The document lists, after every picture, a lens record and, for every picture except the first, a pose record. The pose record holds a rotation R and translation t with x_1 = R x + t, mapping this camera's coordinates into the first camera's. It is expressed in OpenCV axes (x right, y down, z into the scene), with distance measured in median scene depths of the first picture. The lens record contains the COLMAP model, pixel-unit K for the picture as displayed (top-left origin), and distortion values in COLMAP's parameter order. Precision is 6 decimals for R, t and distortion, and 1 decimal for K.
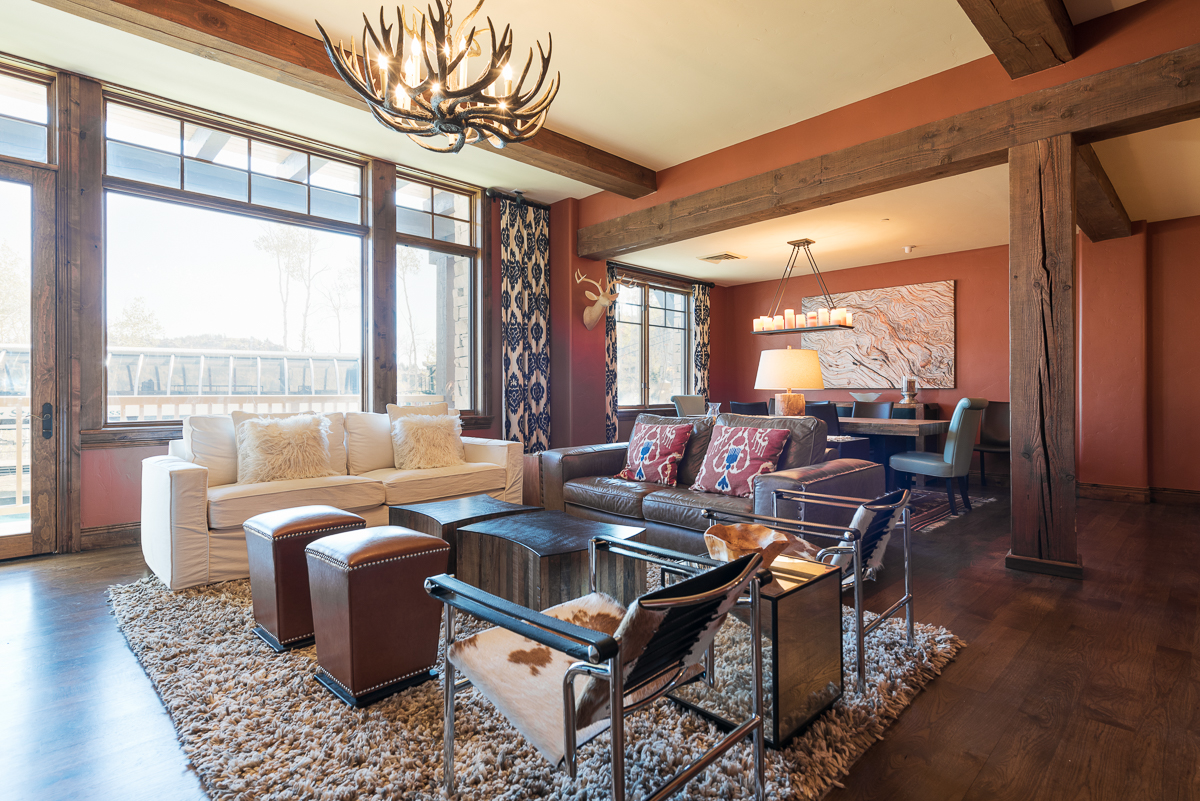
lens RADIAL K [[594.4, 0, 600.0], [0, 594.4, 400.5], [0, 0, 1]] dist [-0.000170, 0.000060]
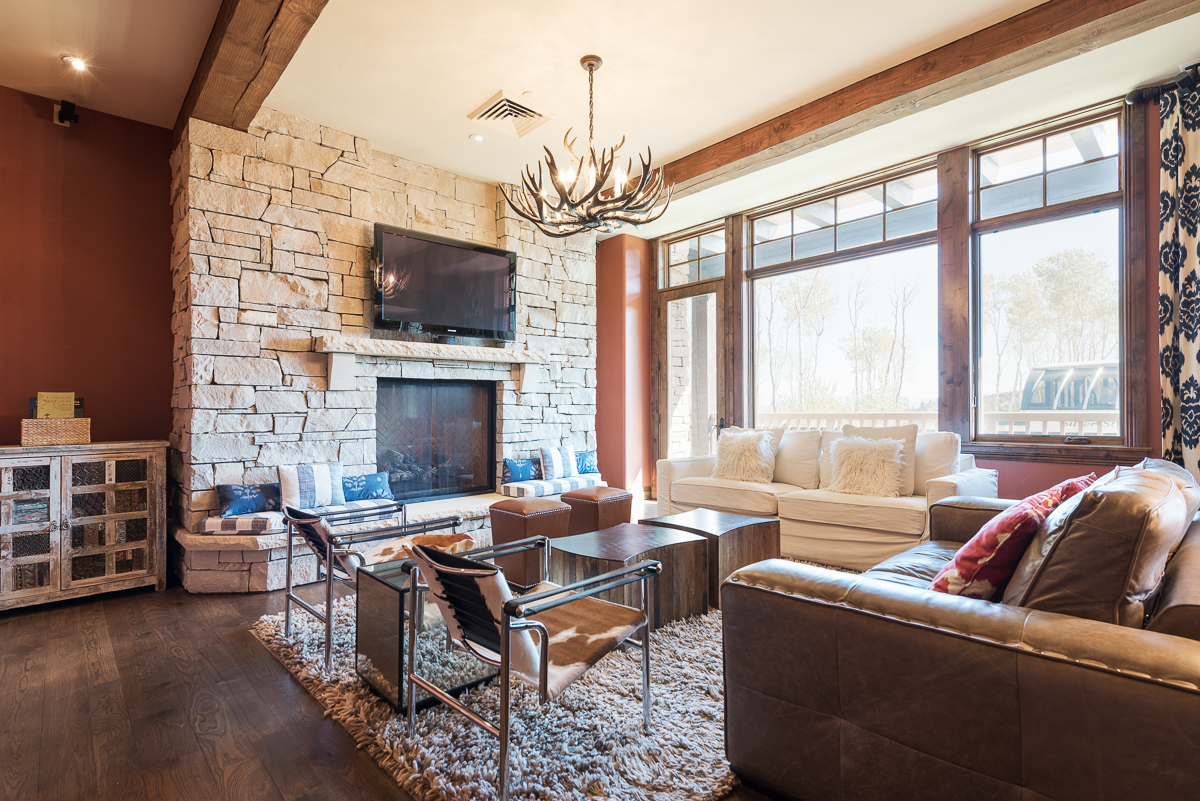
lens RADIAL K [[582.4, 0, 600.0], [0, 582.4, 400.5], [0, 0, 1]] dist [0.001951, 0.000132]
pose [[-0.036527, -0.017000, -0.999188, 0.498721], [-0.009312, 0.999818, -0.016671, -0.009070], [0.999289, 0.008695, -0.036679, 0.490732]]
